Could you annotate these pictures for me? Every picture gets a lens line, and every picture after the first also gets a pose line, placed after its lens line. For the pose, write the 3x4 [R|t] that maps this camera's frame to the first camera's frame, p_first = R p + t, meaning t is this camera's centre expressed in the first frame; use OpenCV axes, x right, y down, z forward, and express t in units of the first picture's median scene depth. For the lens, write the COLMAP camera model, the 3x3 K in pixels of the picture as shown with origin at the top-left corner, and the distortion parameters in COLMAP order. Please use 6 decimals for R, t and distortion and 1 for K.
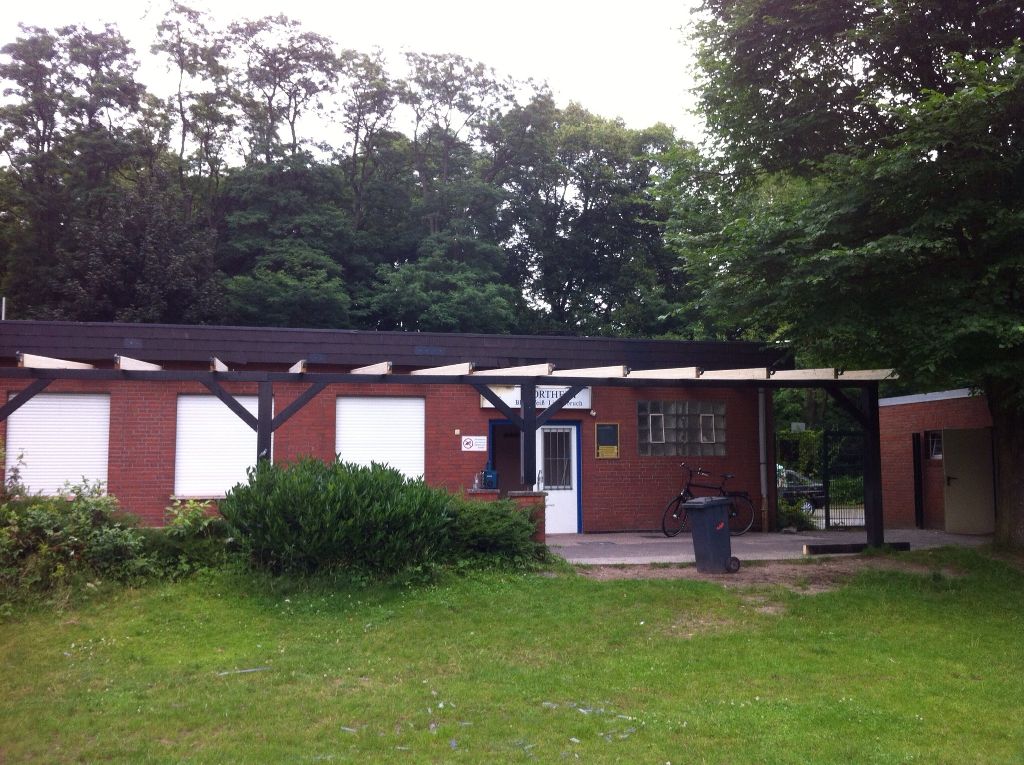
lens RADIAL K [[997.0, 0, 514.5], [0, 997.0, 365.2], [0, 0, 1]] dist [0.092487, -0.254673]
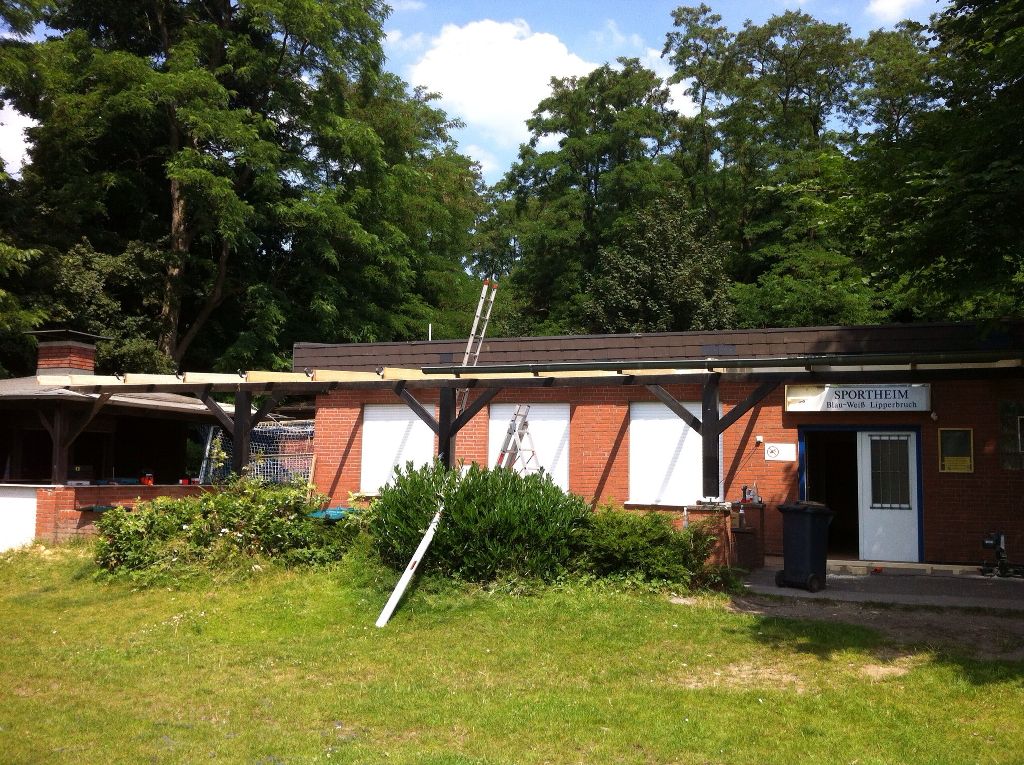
lens RADIAL K [[986.6, 0, 512.0], [0, 986.6, 382.5], [0, 0, 1]] dist [0.121976, -0.357711]
pose [[0.806763, -0.031491, -0.590035, 0.113302], [0.033791, 0.999403, -0.007137, 0.005953], [0.589908, -0.014180, 0.807346, 0.058371]]
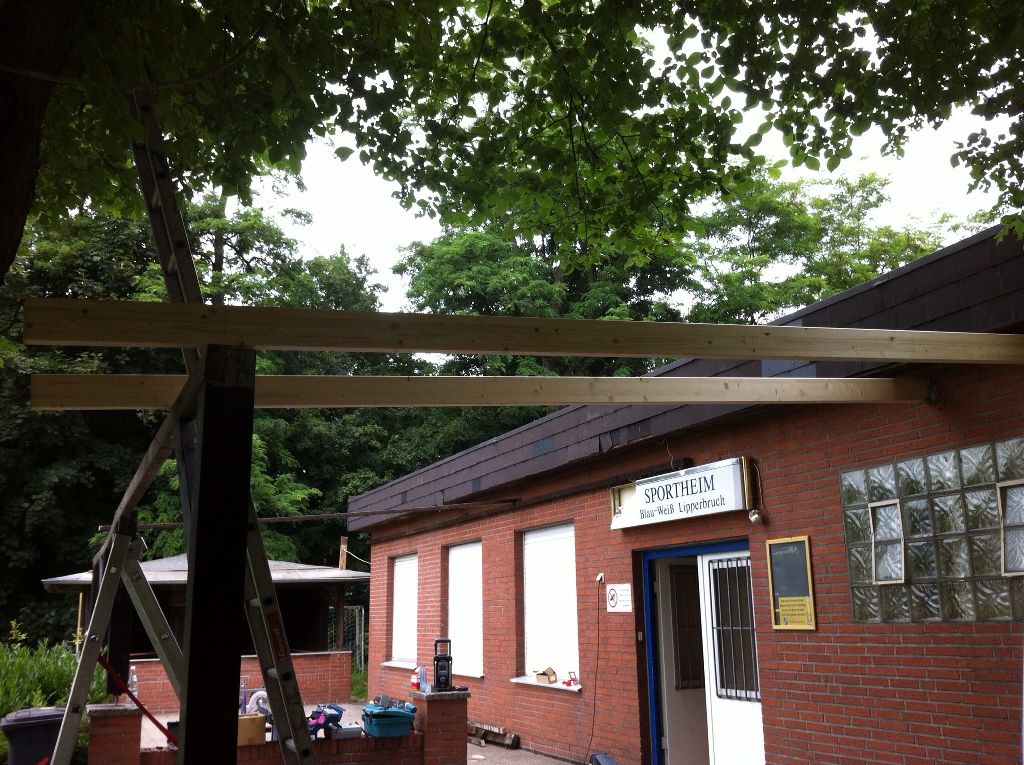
lens RADIAL K [[986.6, 0, 512.0], [0, 986.6, 382.5], [0, 0, 1]] dist [0.121976, -0.357711]
pose [[0.169168, -0.219347, -0.960869, 0.193841], [0.124274, 0.971886, -0.199983, 0.025624], [0.977721, -0.085580, 0.191672, 0.332857]]
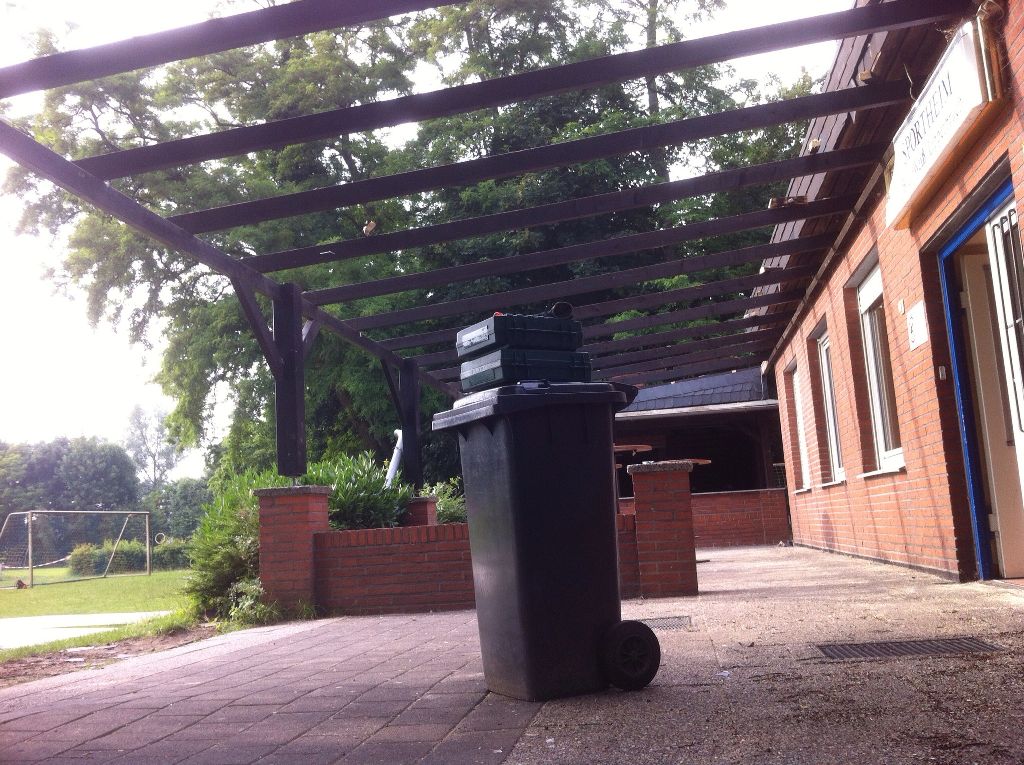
lens RADIAL K [[986.6, 0, 512.0], [0, 986.6, 382.5], [0, 0, 1]] dist [0.121976, -0.357711]
pose [[-0.407958, -0.106703, -0.906744, 0.138925], [0.156133, 0.970364, -0.184436, 0.056192], [0.899552, -0.216815, -0.379207, 0.392021]]
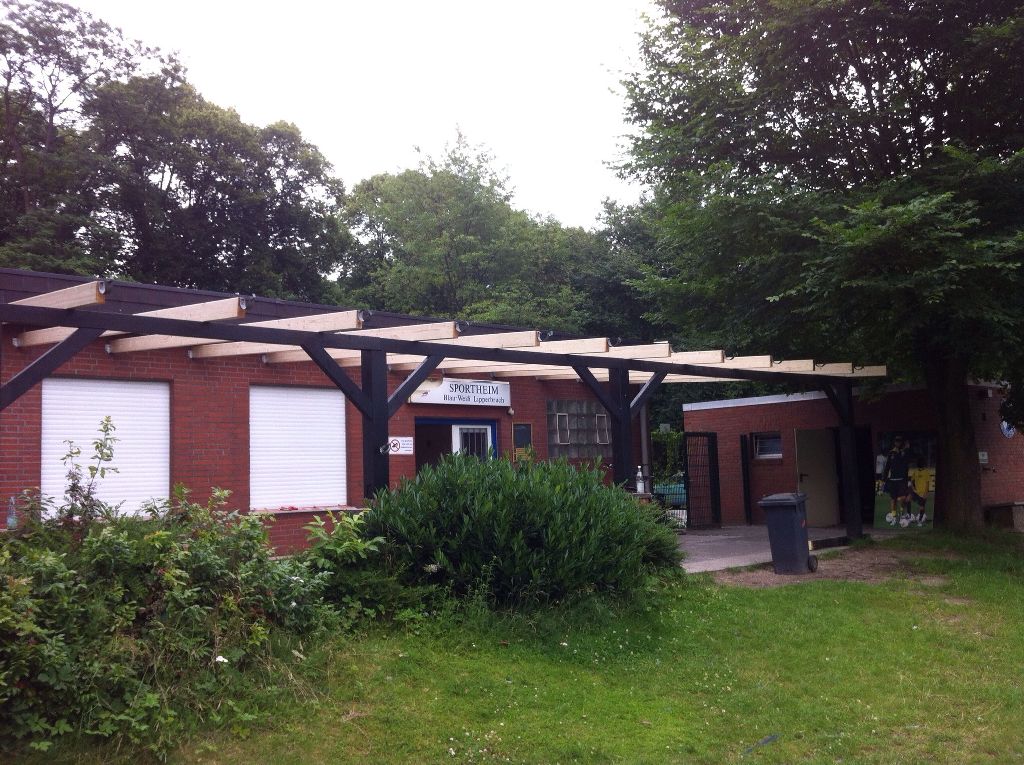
lens RADIAL K [[993.4, 0, 506.1], [0, 993.4, 367.9], [0, 0, 1]] dist [0.106735, -0.289634]
pose [[0.878668, 0.031007, 0.476425, -0.143037], [-0.022363, 0.999467, -0.023803, 0.012260], [-0.476908, 0.010261, 0.878893, 0.086299]]
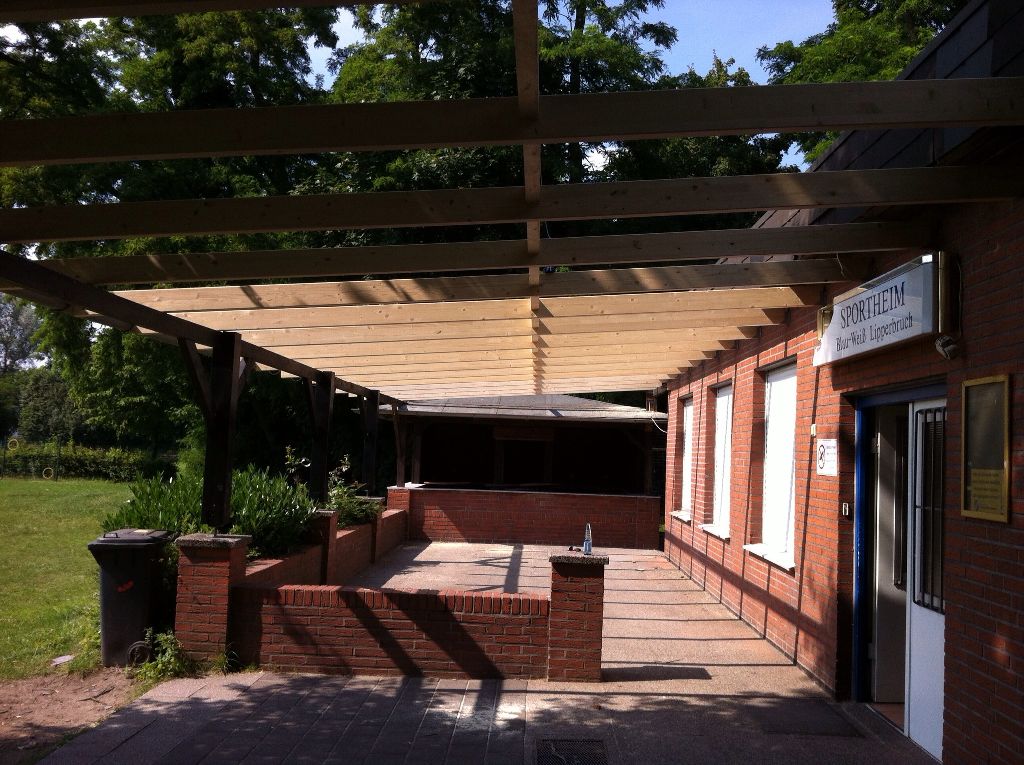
lens RADIAL K [[991.1, 0, 510.6], [0, 991.1, 373.3], [0, 0, 1]] dist [-0.003191, -0.010493]
pose [[-0.274809, -0.078071, -0.958324, 0.149088], [0.064372, 0.992968, -0.099353, 0.030014], [0.959342, -0.088992, -0.267851, 0.386982]]
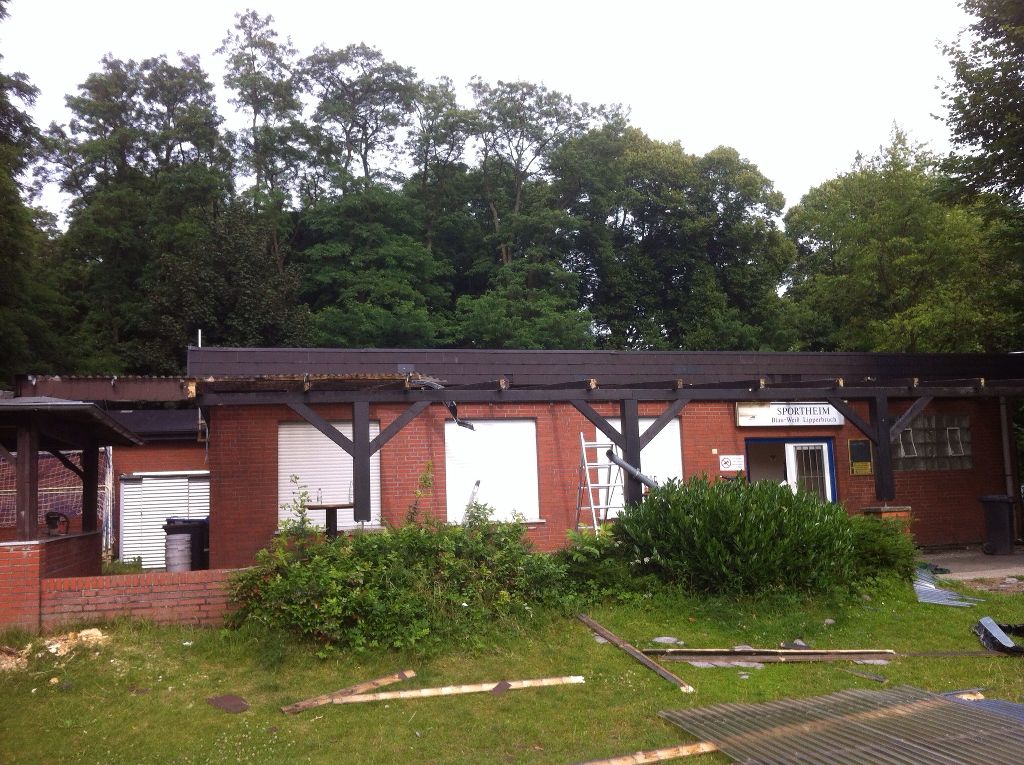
lens RADIAL K [[986.6, 0, 512.0], [0, 986.6, 382.5], [0, 0, 1]] dist [0.121976, -0.357711]
pose [[0.999594, -0.026081, 0.011460, -0.104520], [0.026237, 0.999563, -0.013650, 0.002871], [-0.011099, 0.013945, 0.999841, 0.010934]]
